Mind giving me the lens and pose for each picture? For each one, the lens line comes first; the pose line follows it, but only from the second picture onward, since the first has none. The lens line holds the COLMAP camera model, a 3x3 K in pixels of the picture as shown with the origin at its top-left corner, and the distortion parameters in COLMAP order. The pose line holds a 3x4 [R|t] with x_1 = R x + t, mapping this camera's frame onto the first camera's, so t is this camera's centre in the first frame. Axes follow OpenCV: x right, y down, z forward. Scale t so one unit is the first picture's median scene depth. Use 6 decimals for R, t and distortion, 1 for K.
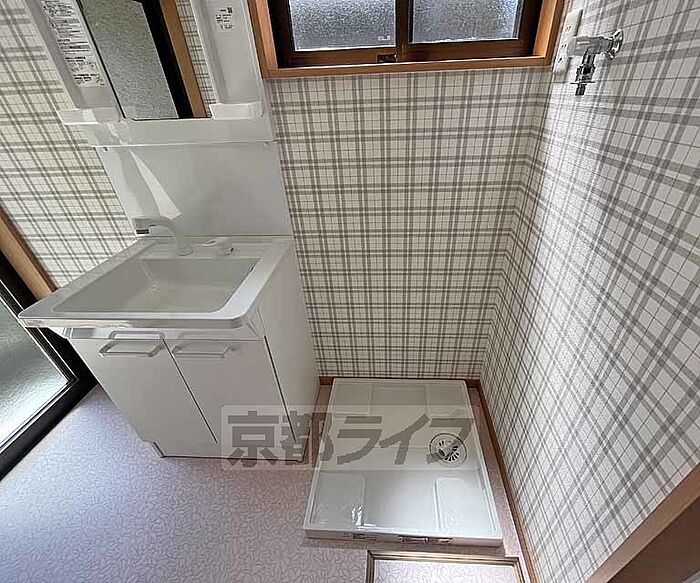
lens RADIAL K [[326.8, 0, 296.9], [0, 326.8, 292.0], [0, 0, 1]] dist [-0.000162, 0.000040]
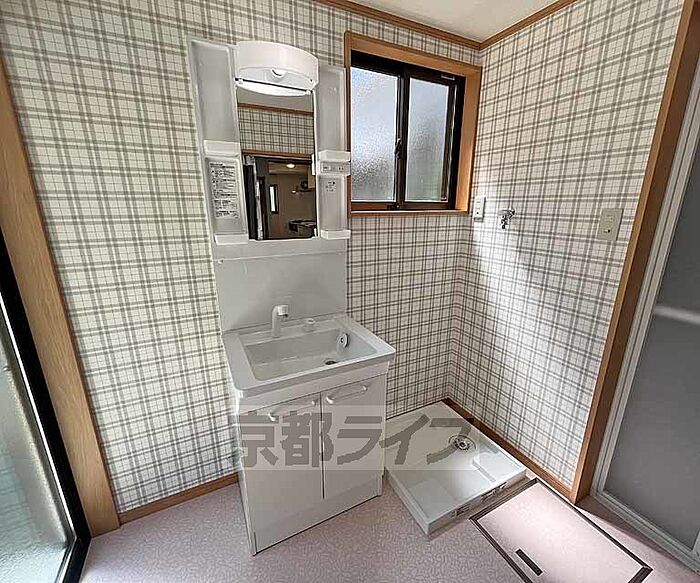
lens RADIAL K [[306.6, 0, 350.0], [0, 306.6, 291.5], [0, 0, 1]] dist [-0.000203, -0.000044]
pose [[0.870848, -0.100581, 0.481152, -0.850698], [0.237126, 0.943377, -0.231973, 0.075385], [-0.430576, 0.316107, 0.845388, -0.208323]]
